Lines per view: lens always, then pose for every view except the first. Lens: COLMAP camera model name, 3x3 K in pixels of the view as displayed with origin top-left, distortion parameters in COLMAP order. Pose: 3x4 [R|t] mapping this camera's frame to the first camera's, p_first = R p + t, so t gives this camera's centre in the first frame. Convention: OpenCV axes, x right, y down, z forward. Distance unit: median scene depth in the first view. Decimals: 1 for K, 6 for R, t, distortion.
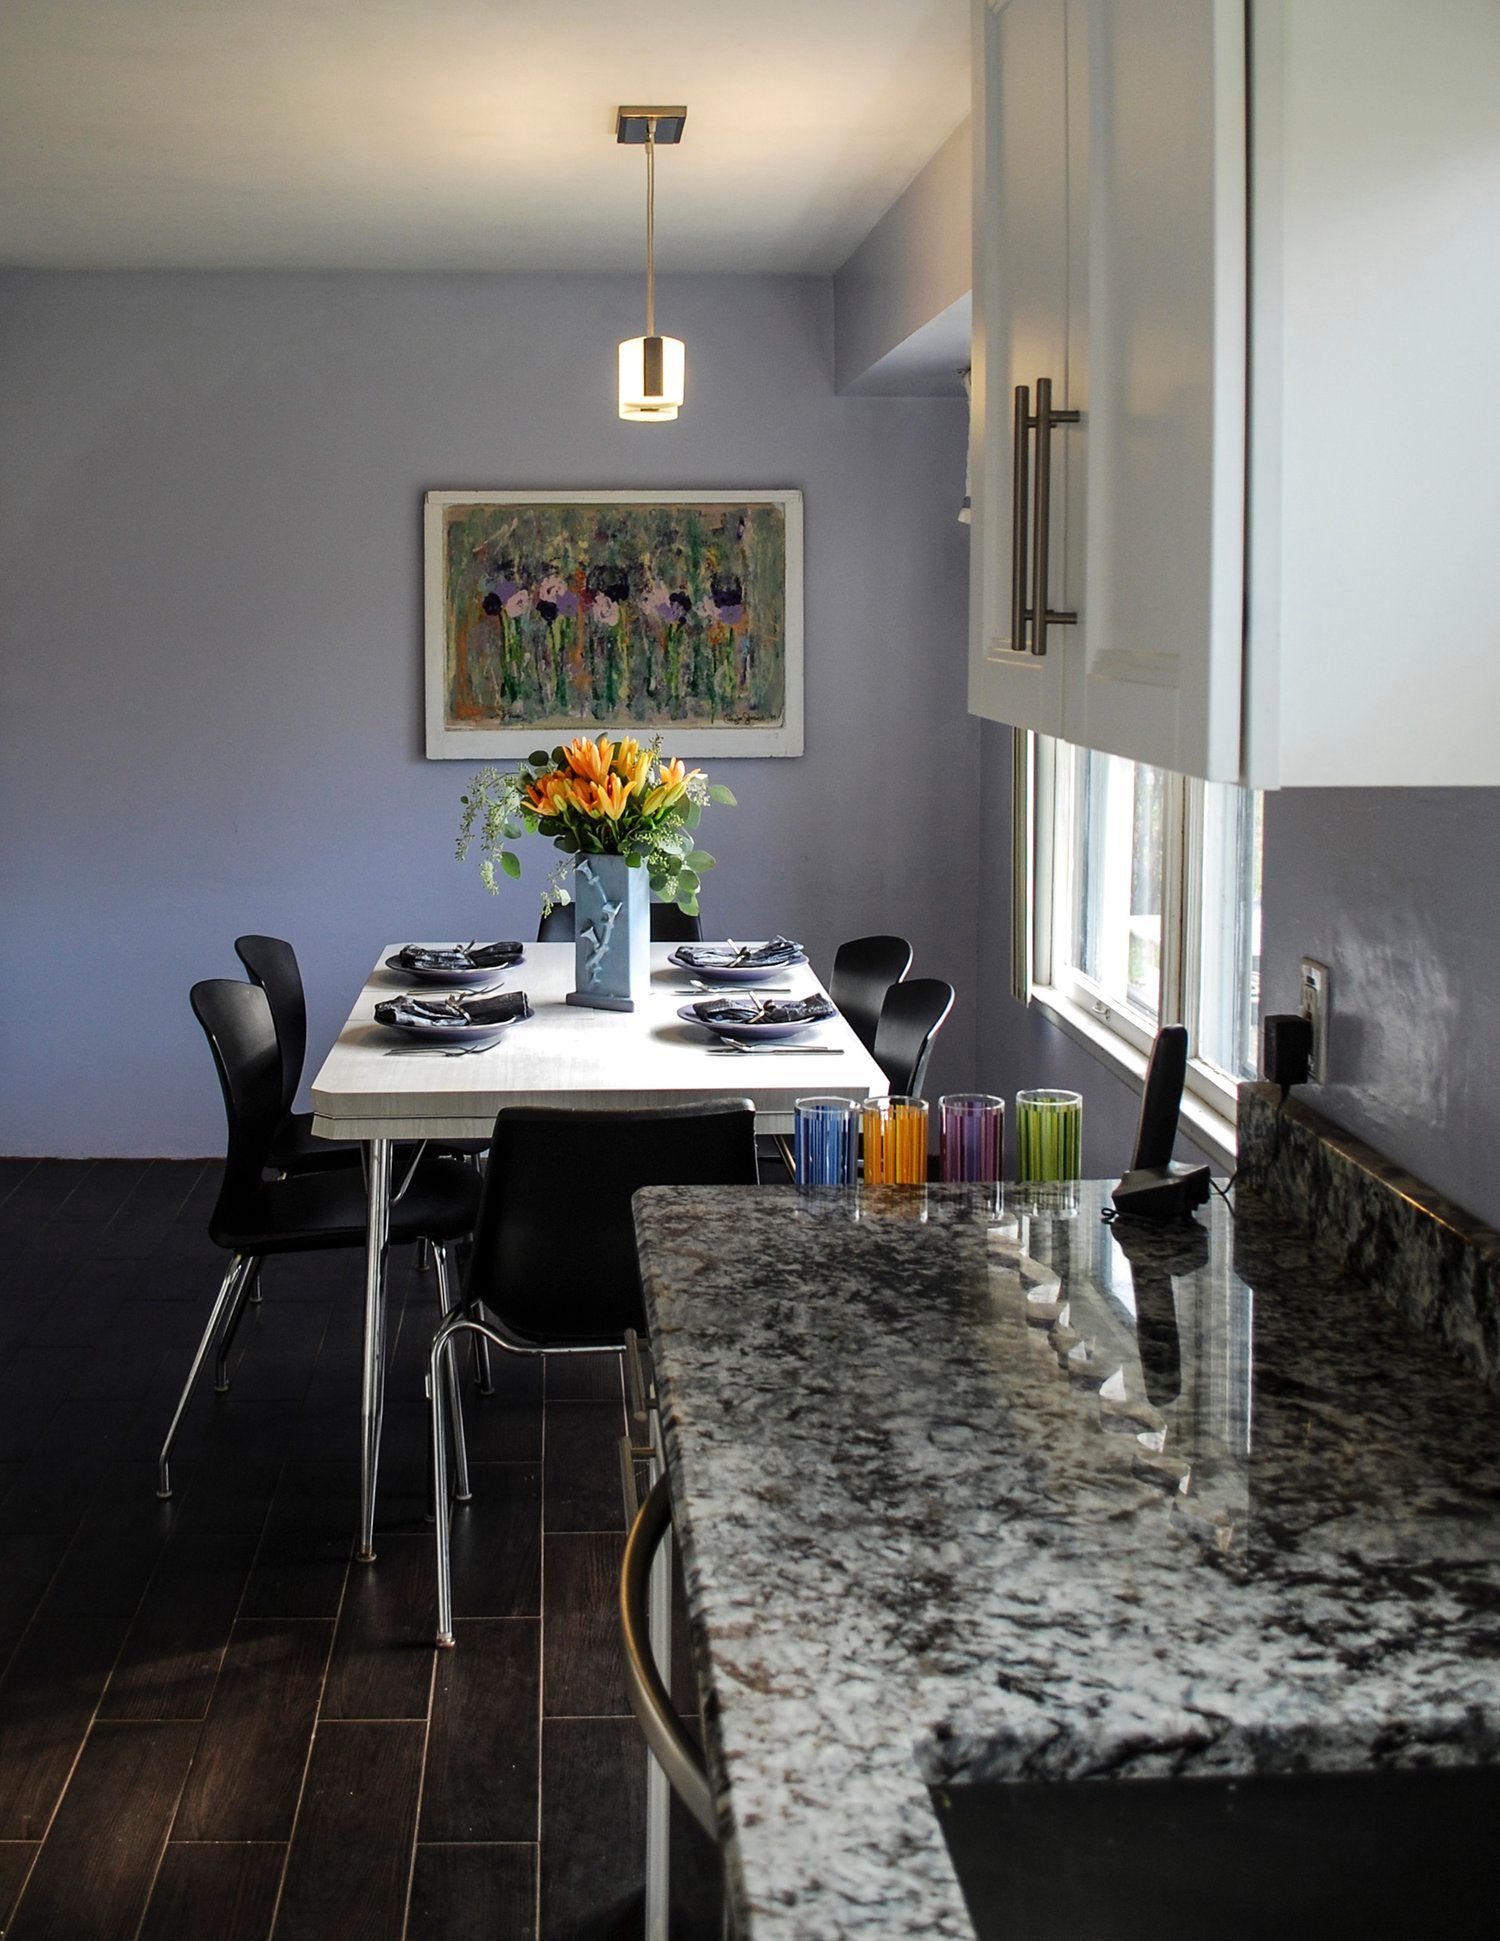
lens RADIAL K [[3262.4, 0, 750.0], [0, 3262.4, 970.5], [0, 0, 1]] dist [-0.011081, -0.005747]
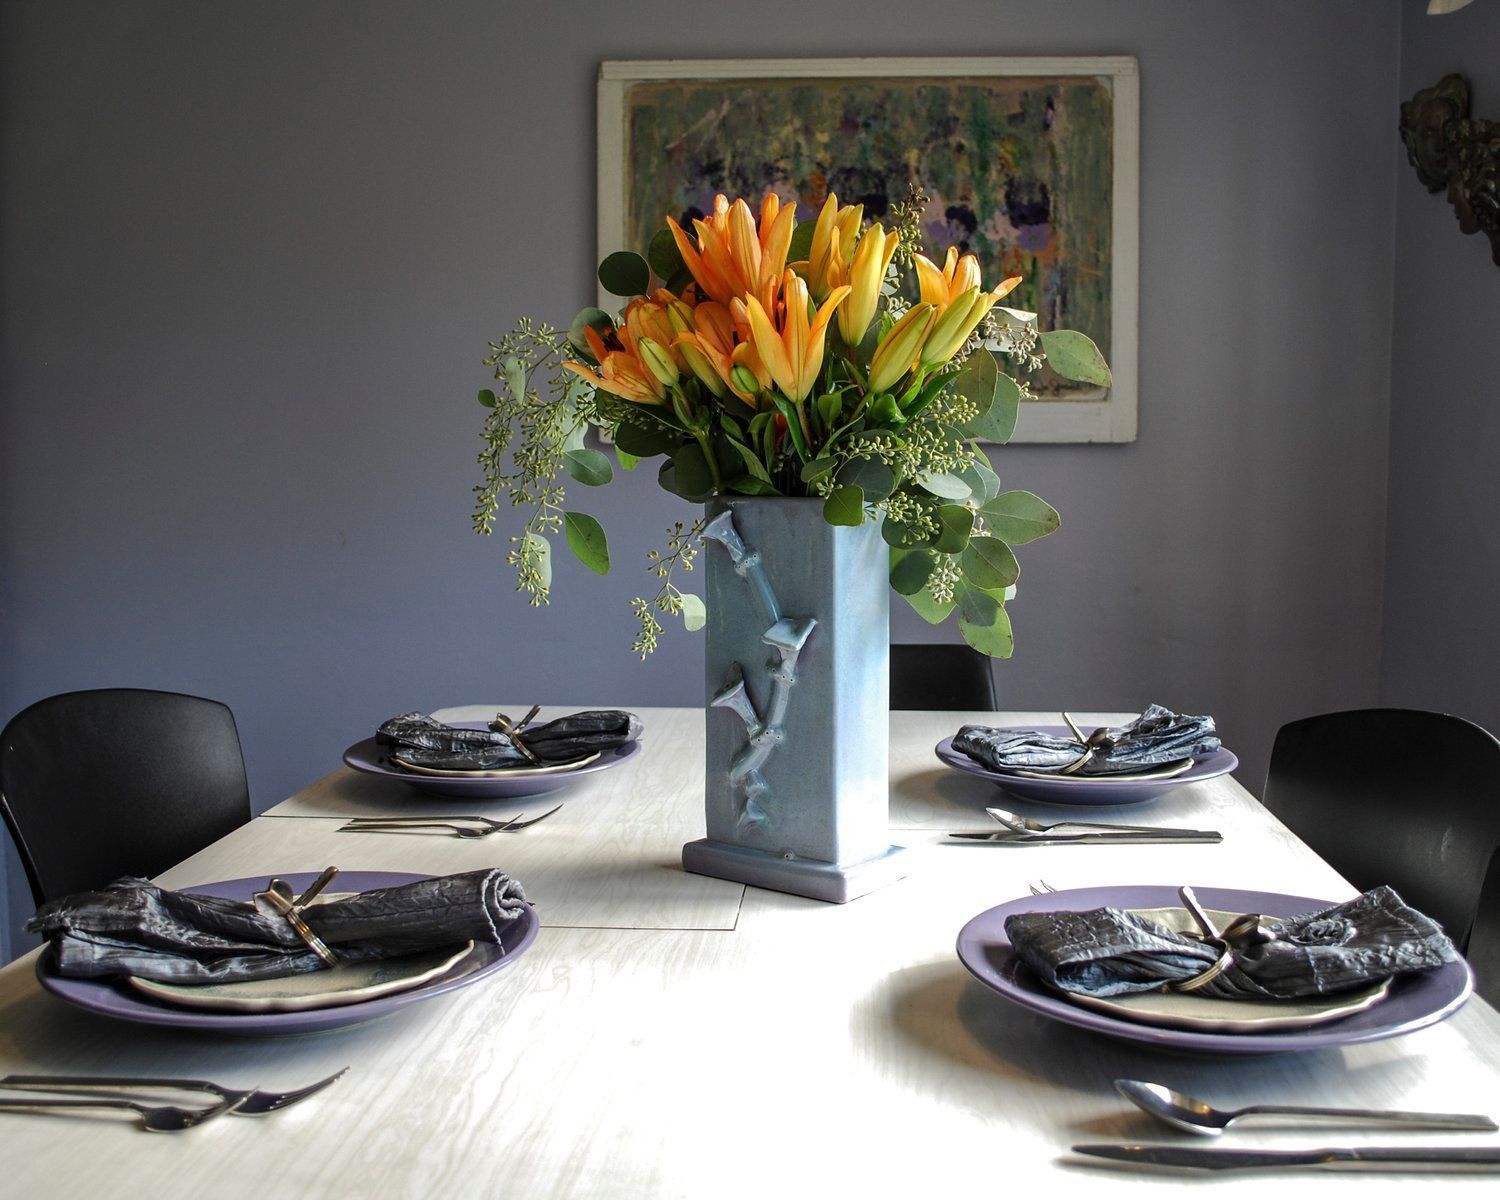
lens RADIAL K [[1773.1, 0, 750.0], [0, 1773.1, 600.0], [0, 0, 1]] dist [-0.019647, -0.024205]
pose [[0.990981, 0.006768, -0.133832, -0.014979], [-0.014829, 0.998129, -0.059324, -0.008382], [0.133180, 0.060774, 0.989227, 0.629025]]
